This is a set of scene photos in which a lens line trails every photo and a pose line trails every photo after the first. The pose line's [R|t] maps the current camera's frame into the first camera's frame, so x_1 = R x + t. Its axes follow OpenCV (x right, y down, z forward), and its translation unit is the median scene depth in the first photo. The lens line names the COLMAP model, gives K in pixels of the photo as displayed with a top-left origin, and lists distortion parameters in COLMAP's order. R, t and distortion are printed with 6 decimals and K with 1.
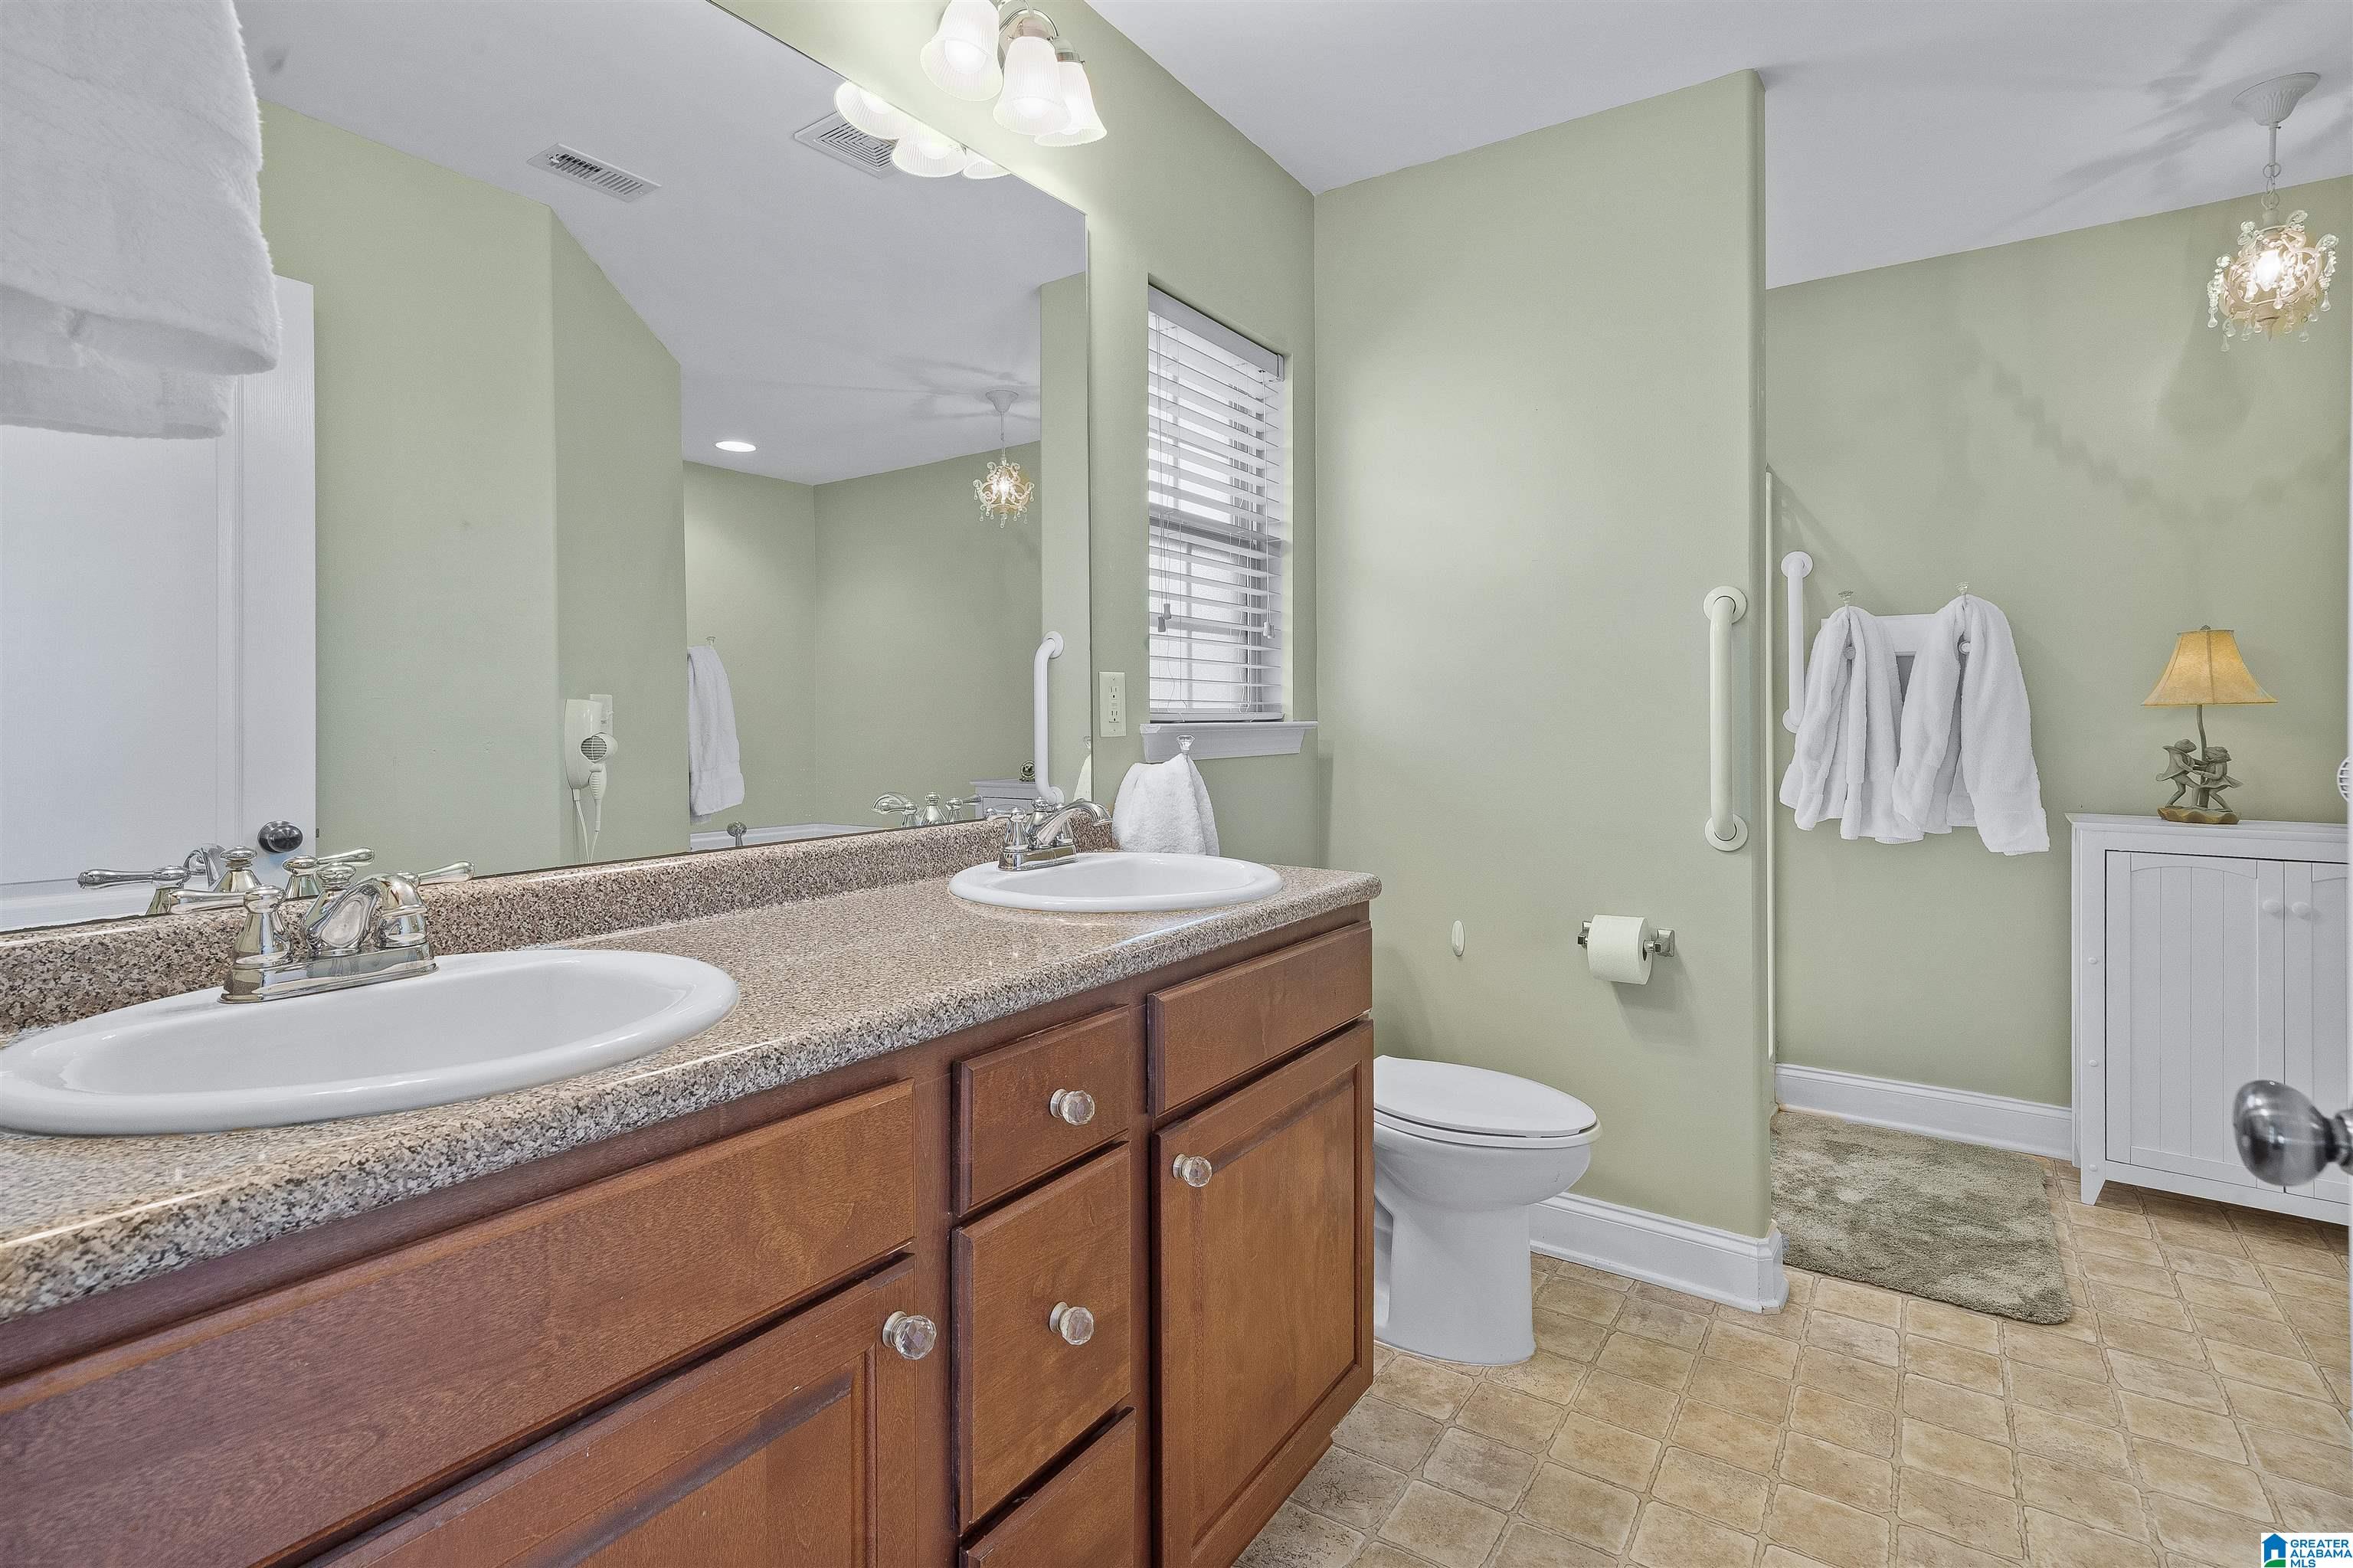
lens RADIAL K [[1120.0, 0, 1177.9], [0, 1120.0, 726.7], [0, 0, 1]] dist [0.019750, -0.000330]
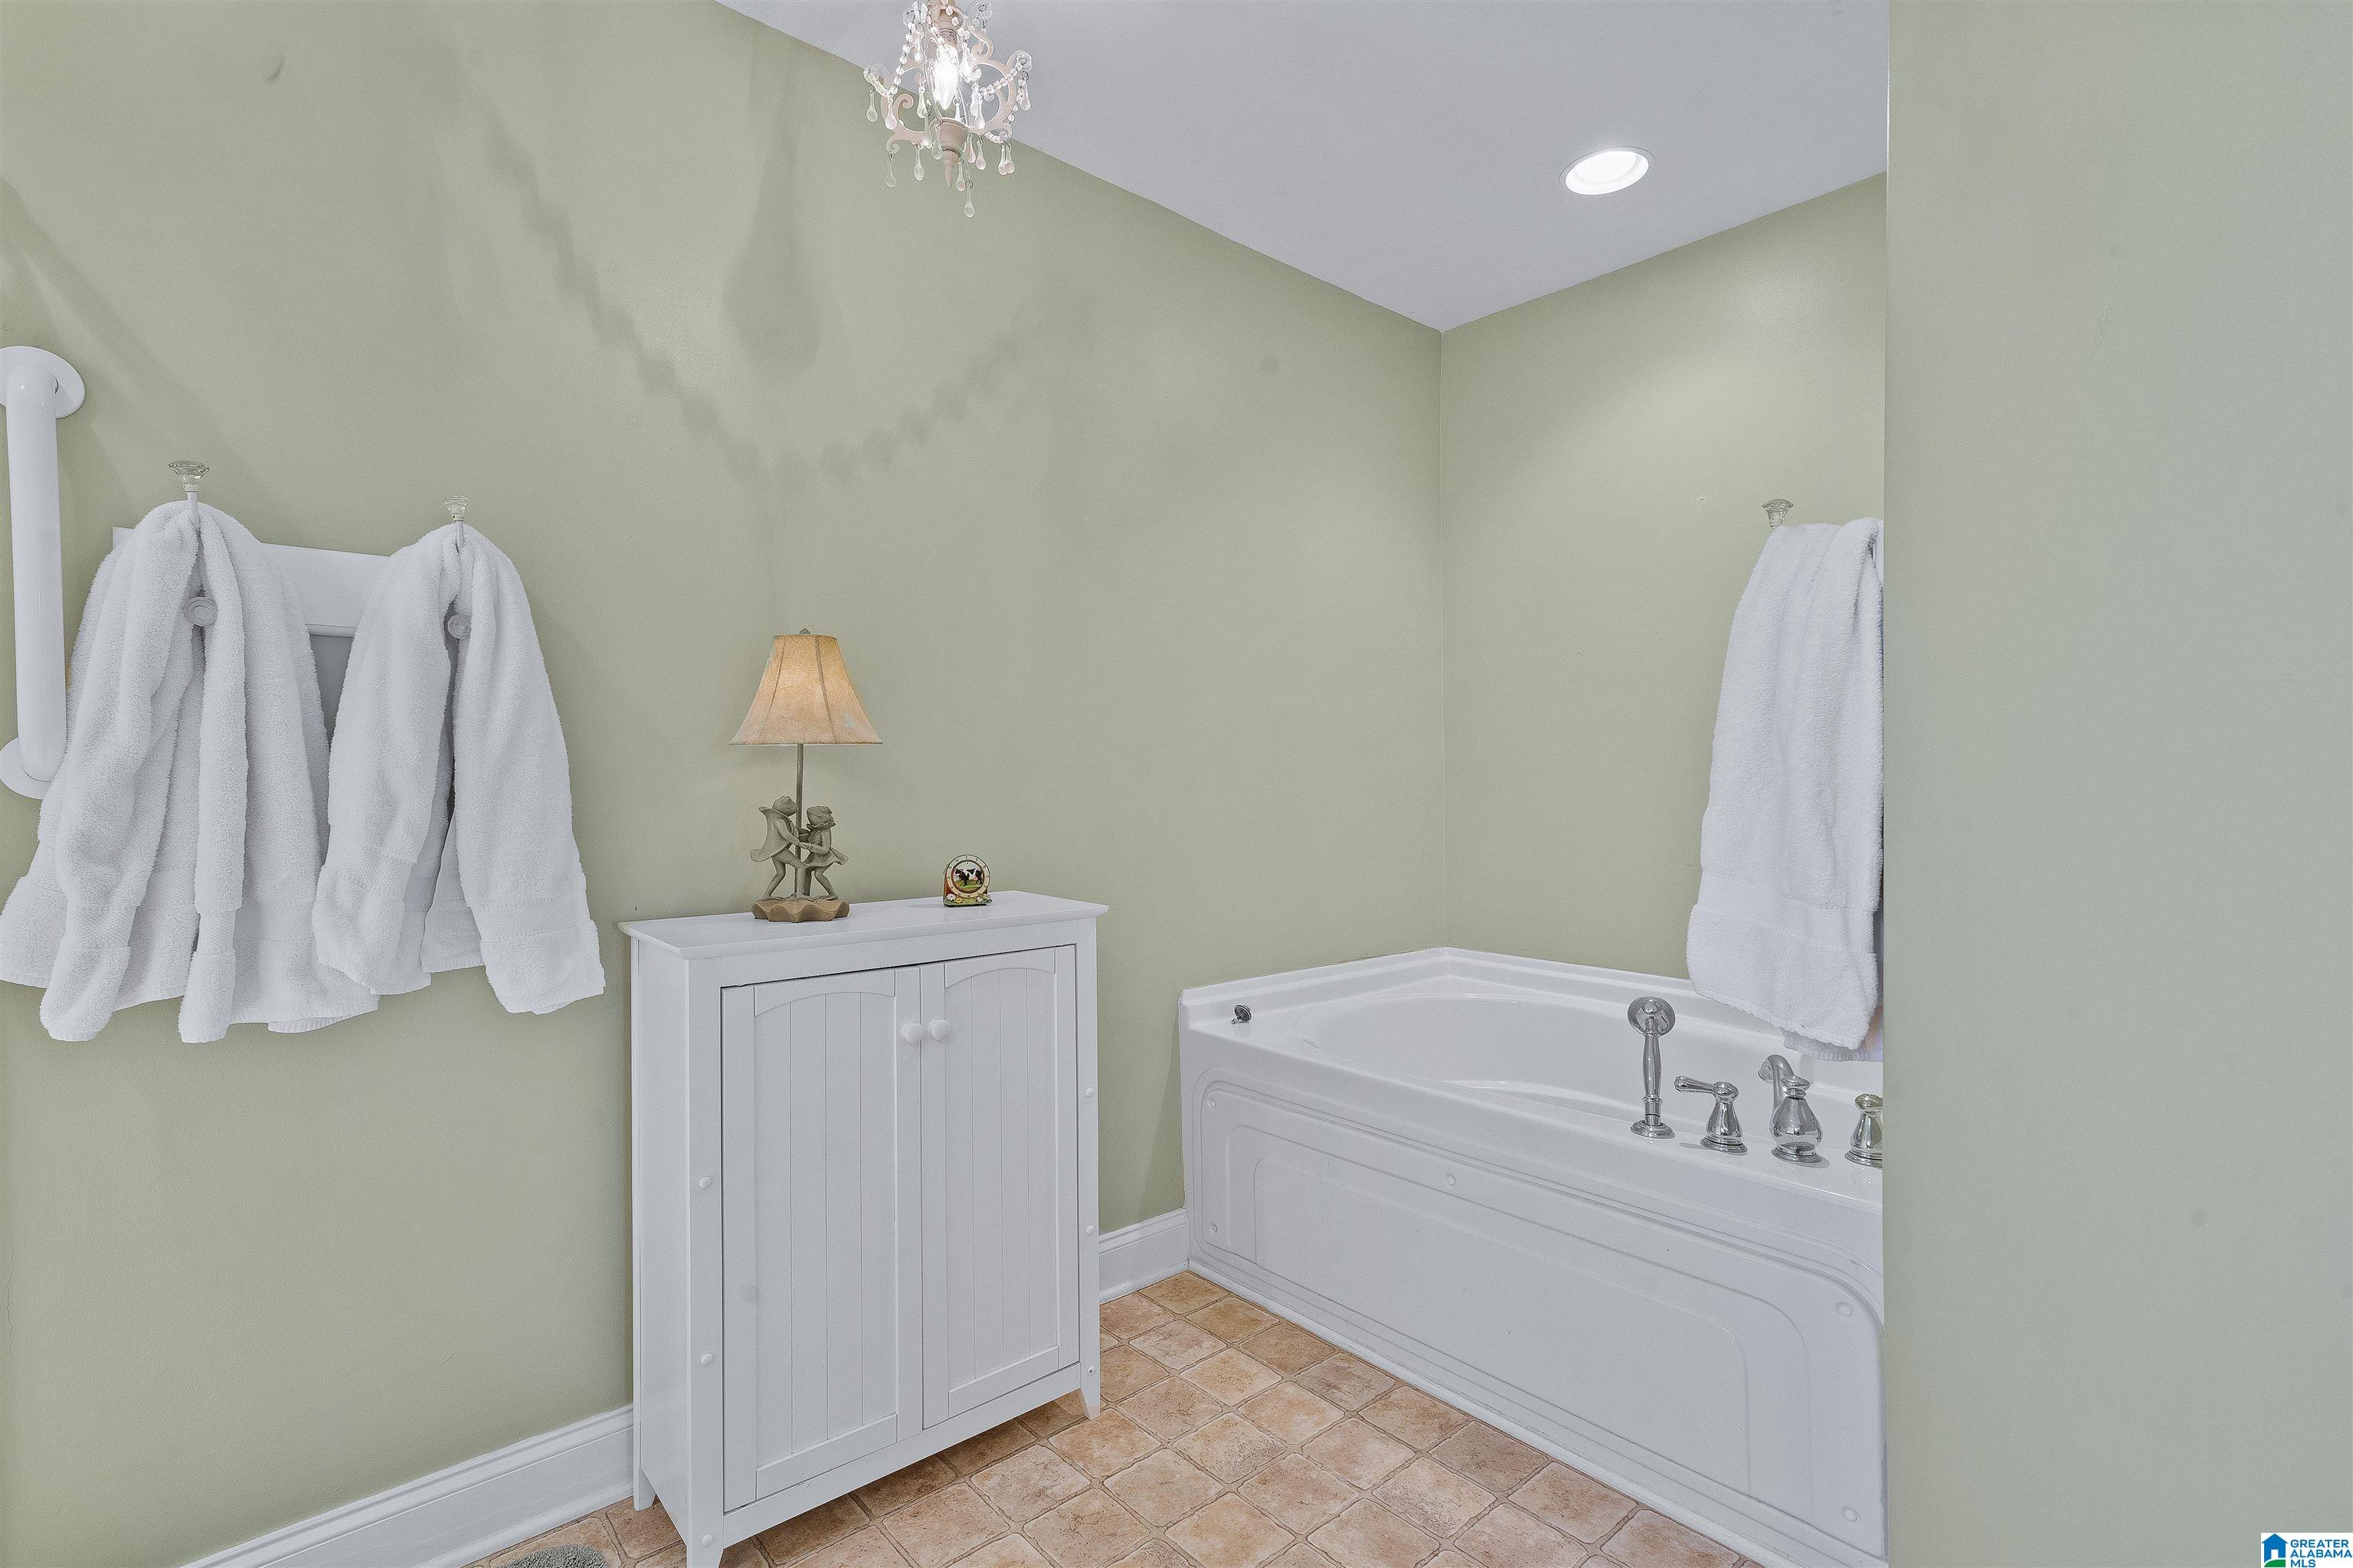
lens RADIAL K [[1078.5, 0, 1176.5], [0, 1078.5, 784.0], [0, 0, 1]] dist [0.019860, -0.000208]
pose [[0.253374, -0.008684, 0.967329, 0.295555], [0.007770, 0.999946, 0.006942, 0.000955], [-0.967337, 0.005757, 0.253428, 0.554291]]
